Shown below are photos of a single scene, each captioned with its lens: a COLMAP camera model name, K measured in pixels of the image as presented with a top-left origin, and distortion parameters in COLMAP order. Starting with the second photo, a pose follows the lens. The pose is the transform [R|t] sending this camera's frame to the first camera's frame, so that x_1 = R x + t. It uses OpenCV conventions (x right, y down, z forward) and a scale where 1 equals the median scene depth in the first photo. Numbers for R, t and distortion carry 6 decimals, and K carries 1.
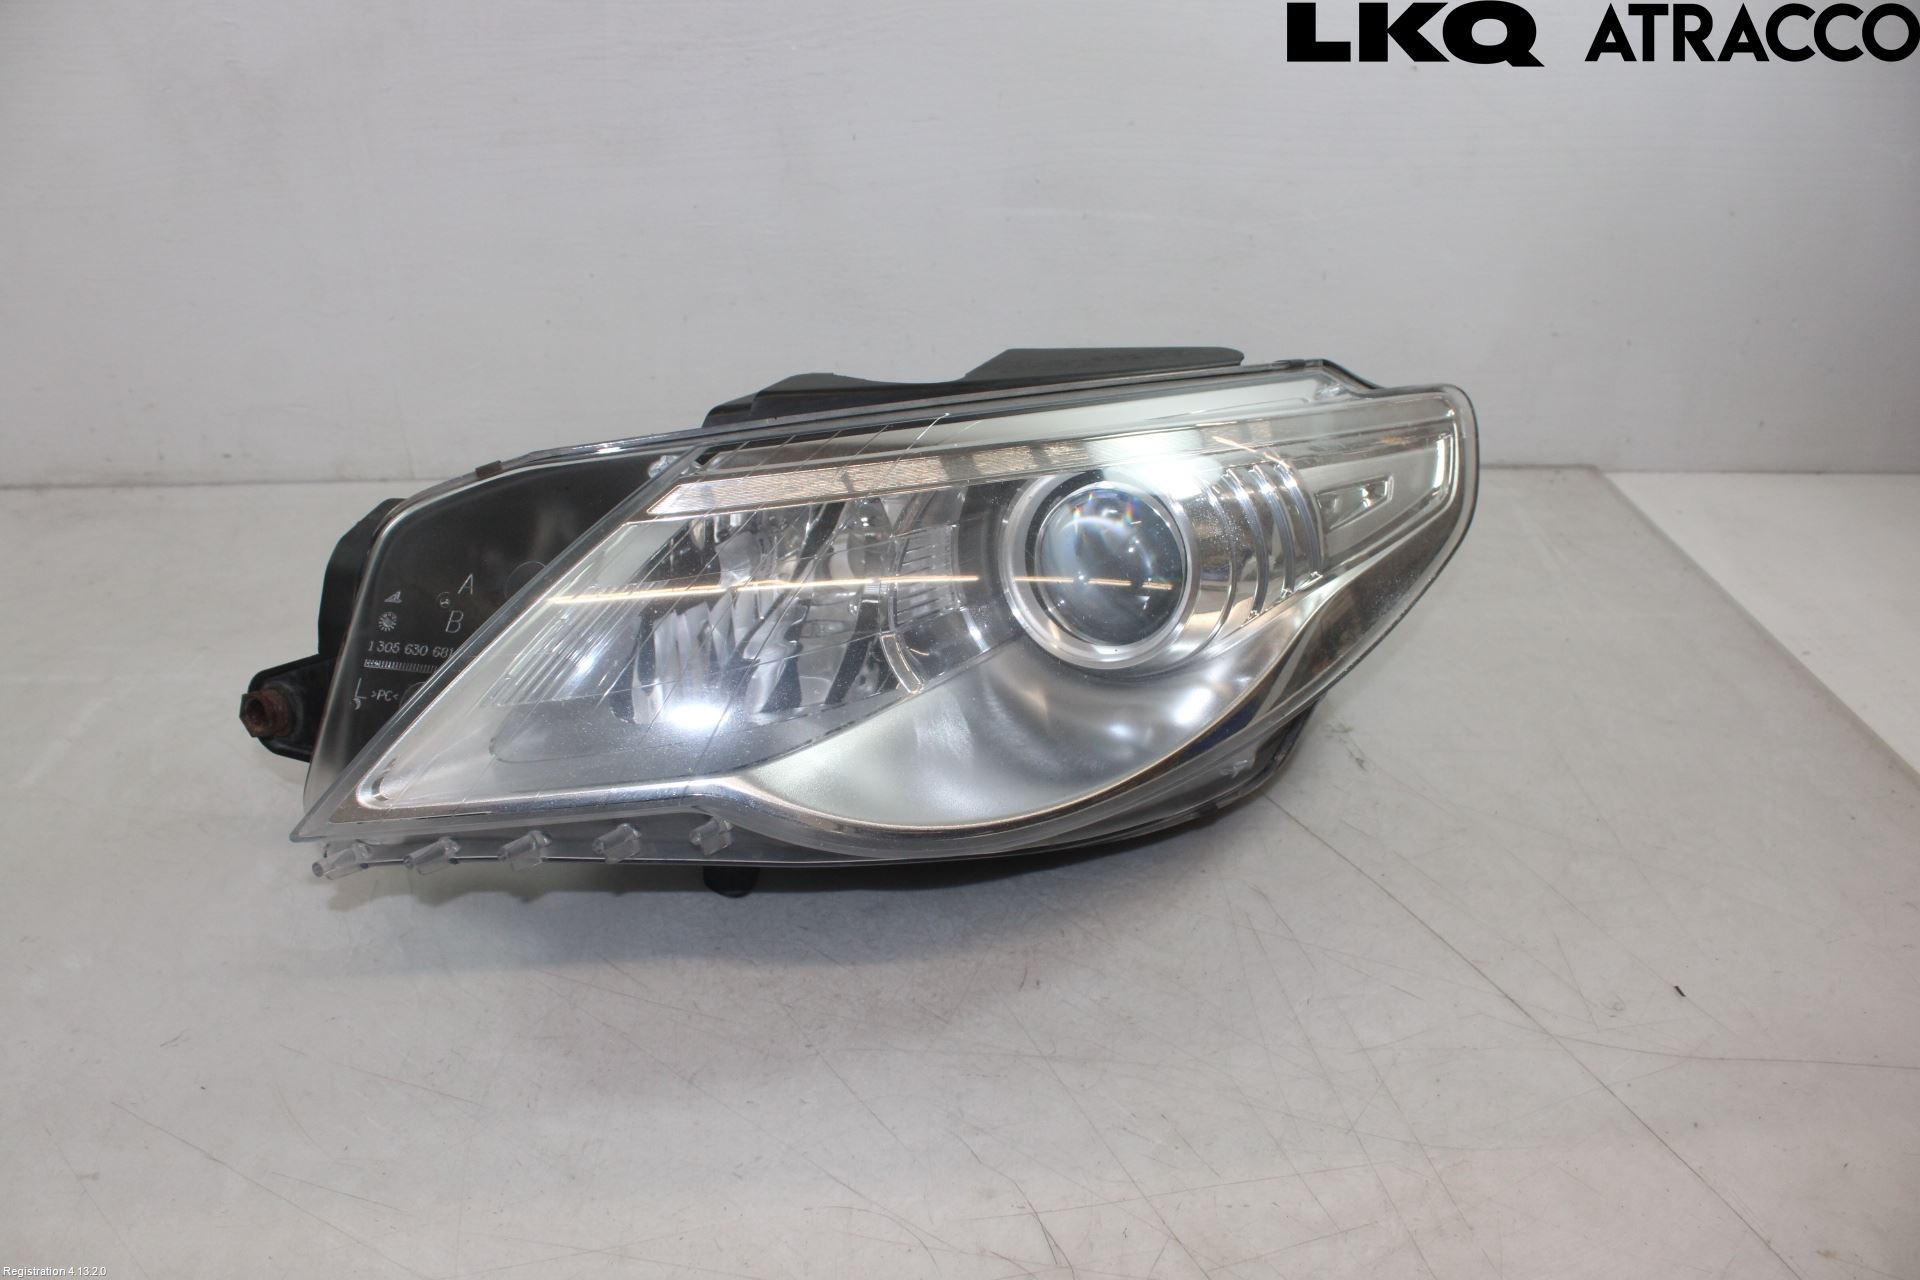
lens RADIAL K [[1610.4, 0, 953.9], [0, 1610.4, 670.5], [0, 0, 1]] dist [-0.169634, 0.155577]
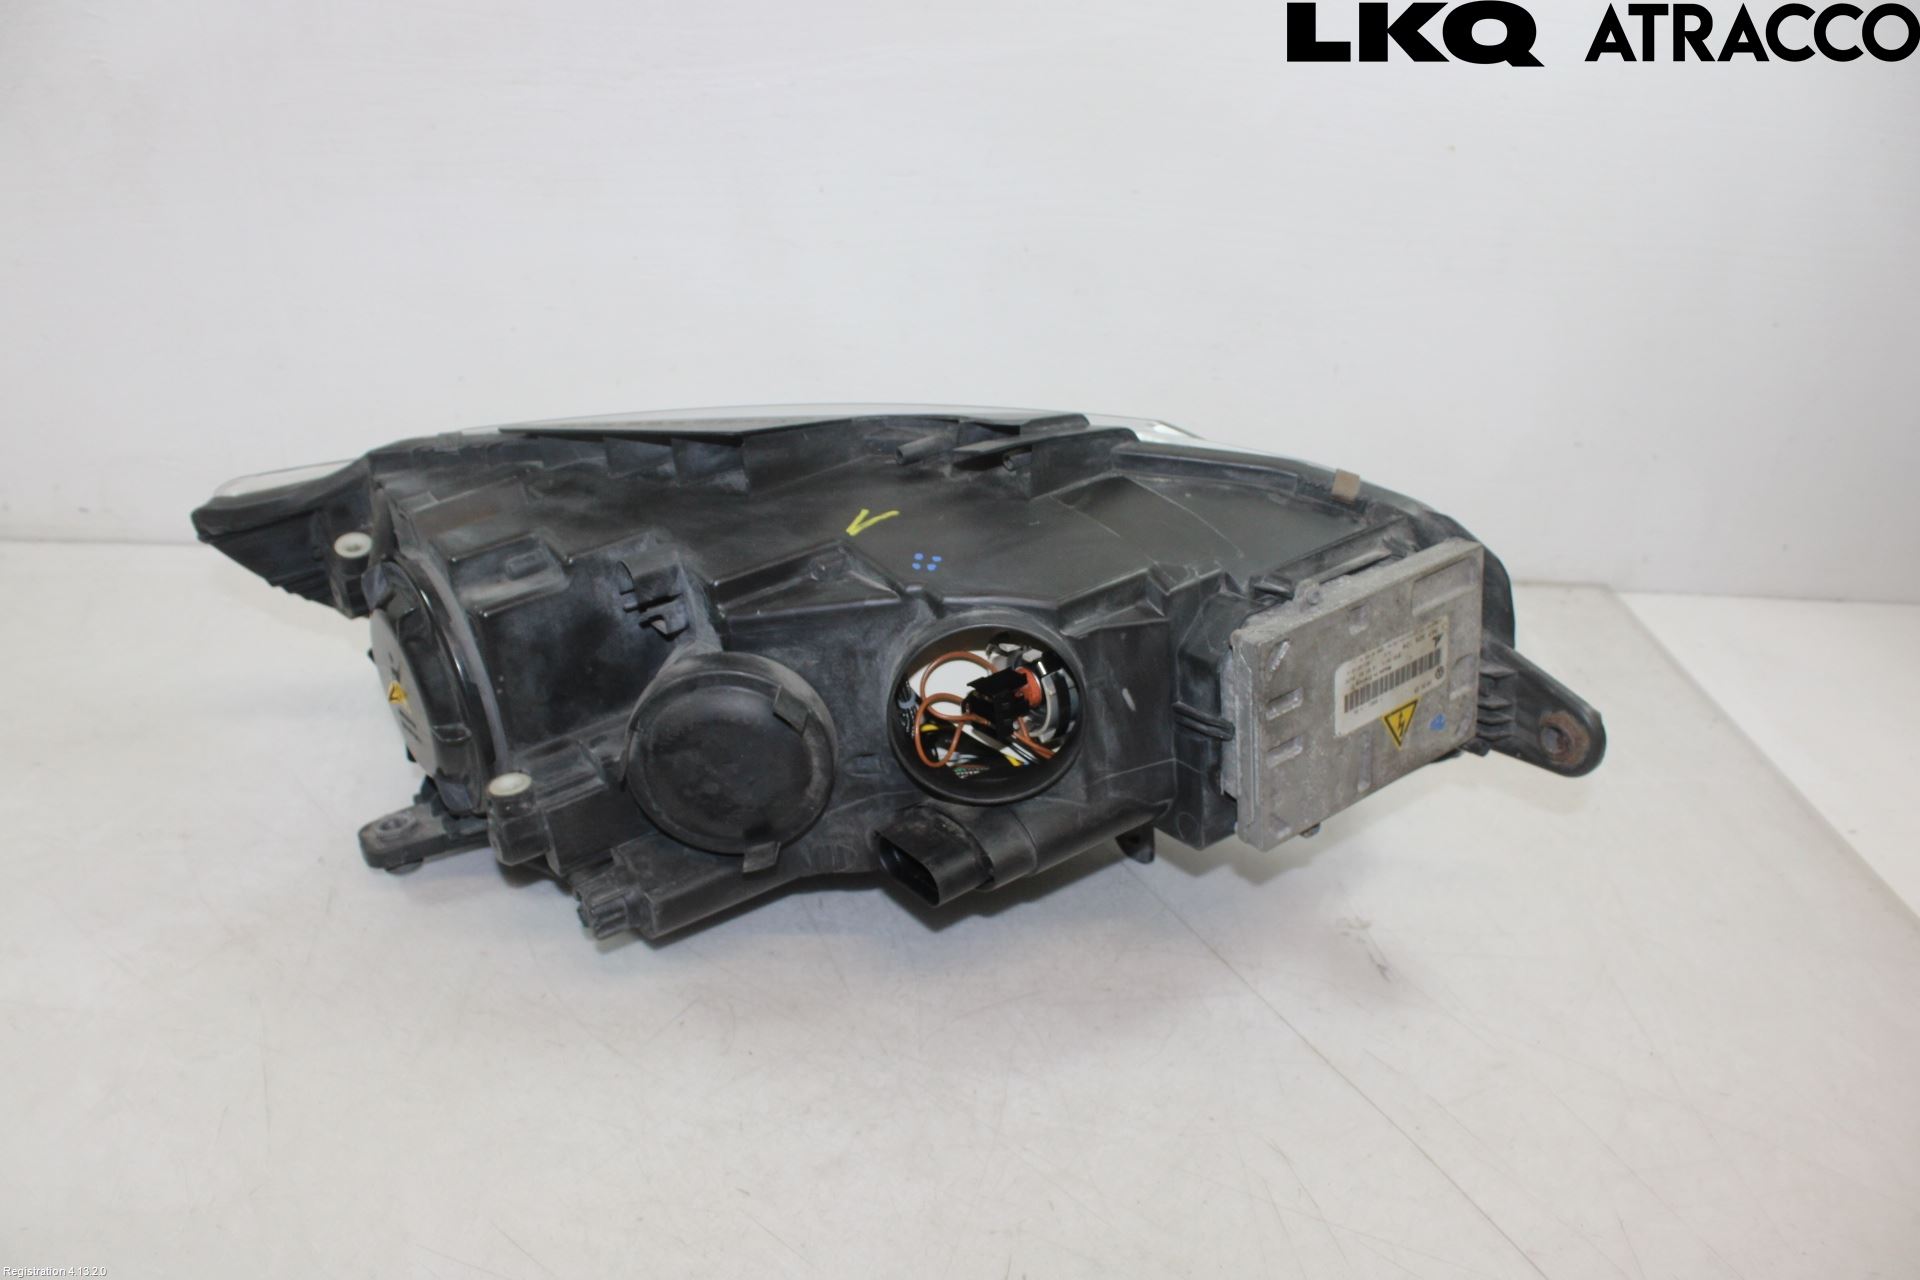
lens RADIAL K [[1610.4, 0, 953.9], [0, 1610.4, 670.5], [0, 0, 1]] dist [-0.169634, 0.155577]
pose [[0.997418, 0.042748, 0.057701, -0.039452], [-0.043341, 0.999019, 0.009066, -0.111601], [-0.057257, -0.011543, 0.998293, 0.156797]]
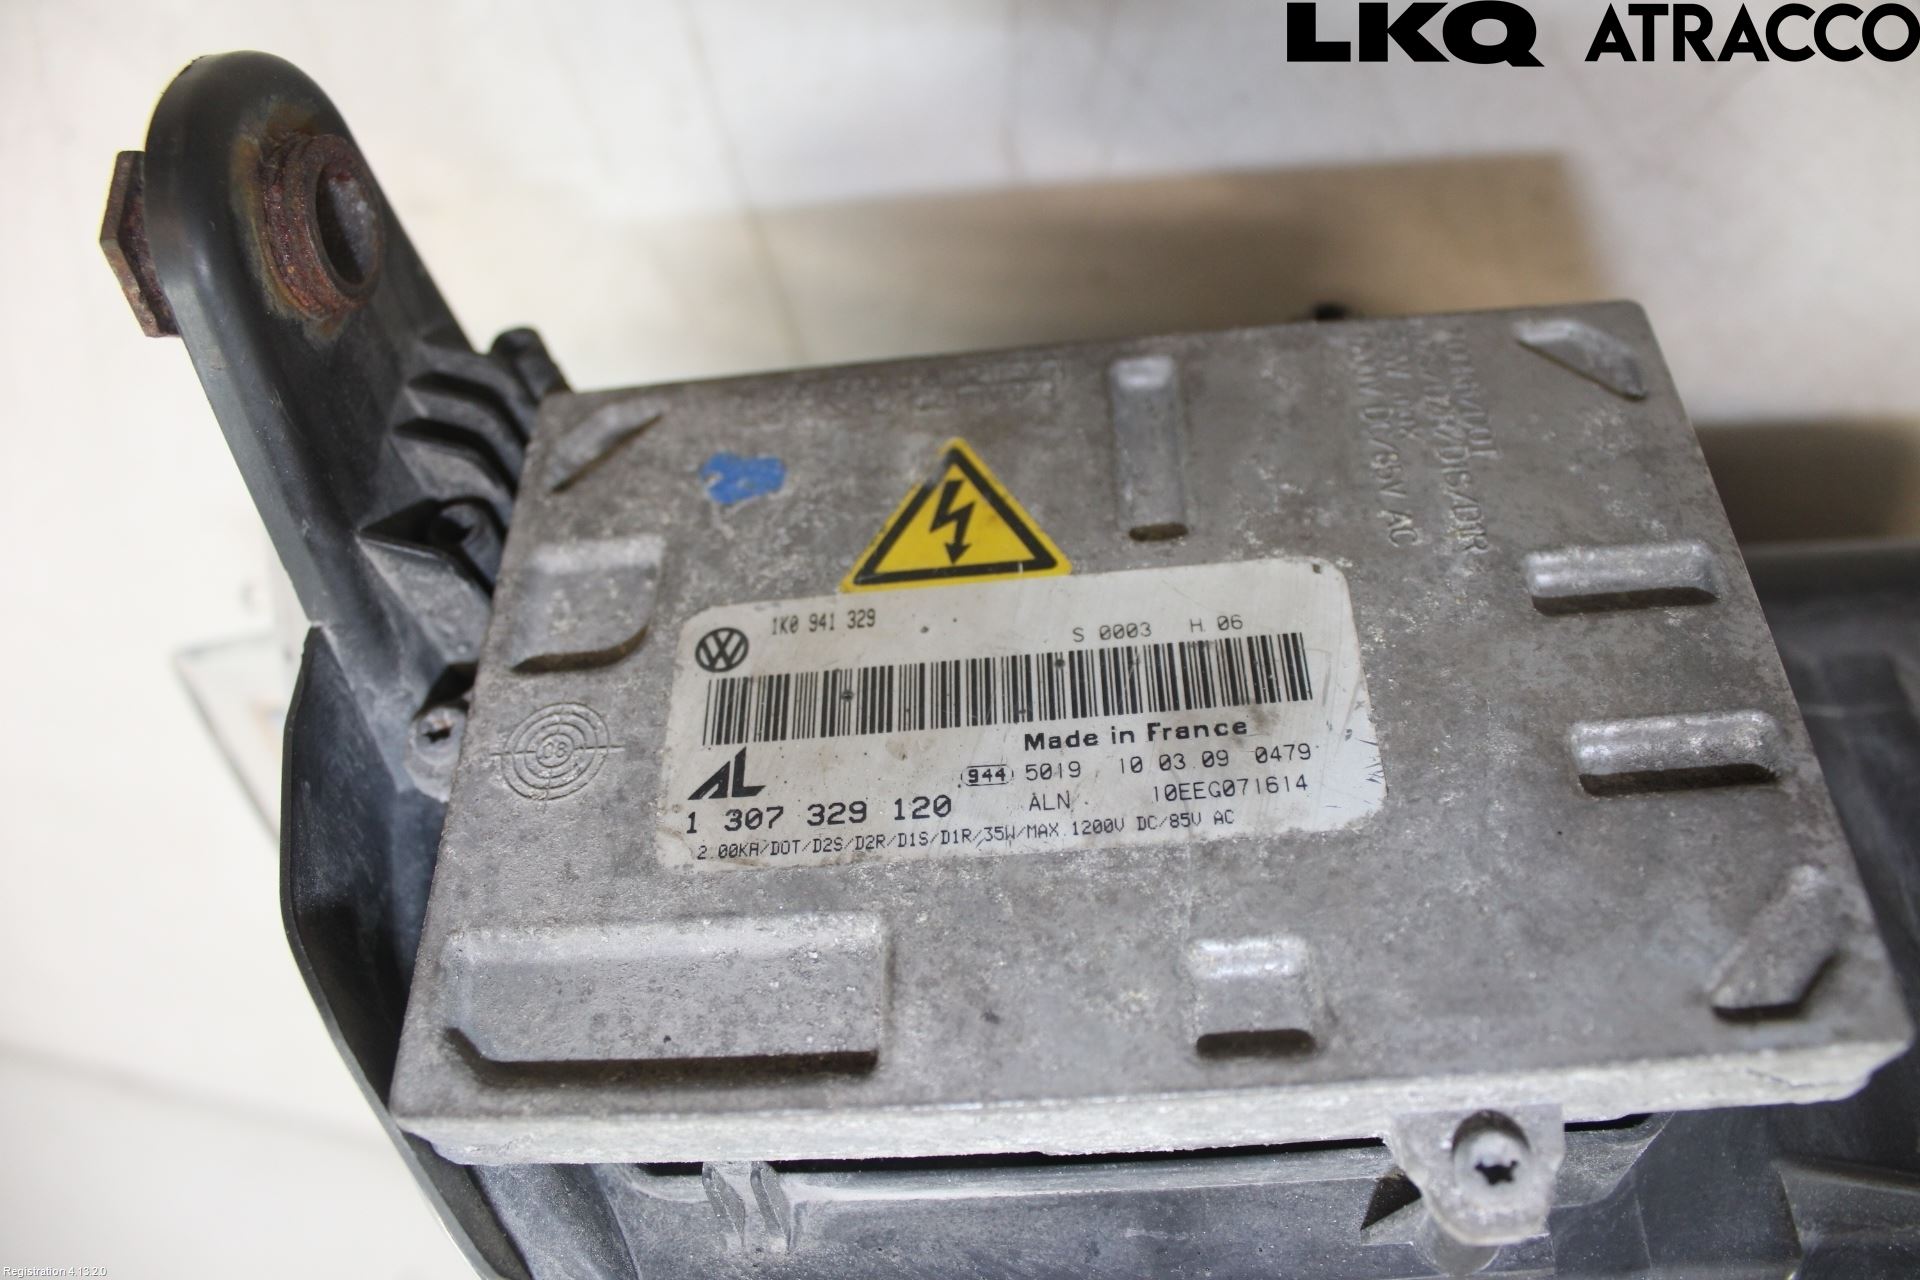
lens RADIAL K [[1610.4, 0, 953.9], [0, 1610.4, 670.5], [0, 0, 1]] dist [-0.169634, 0.155577]
pose [[-0.883388, -0.383729, -0.269032, 0.532314], [0.317894, -0.912453, 0.257630, -0.196686], [-0.344339, 0.142064, 0.928035, 1.213927]]
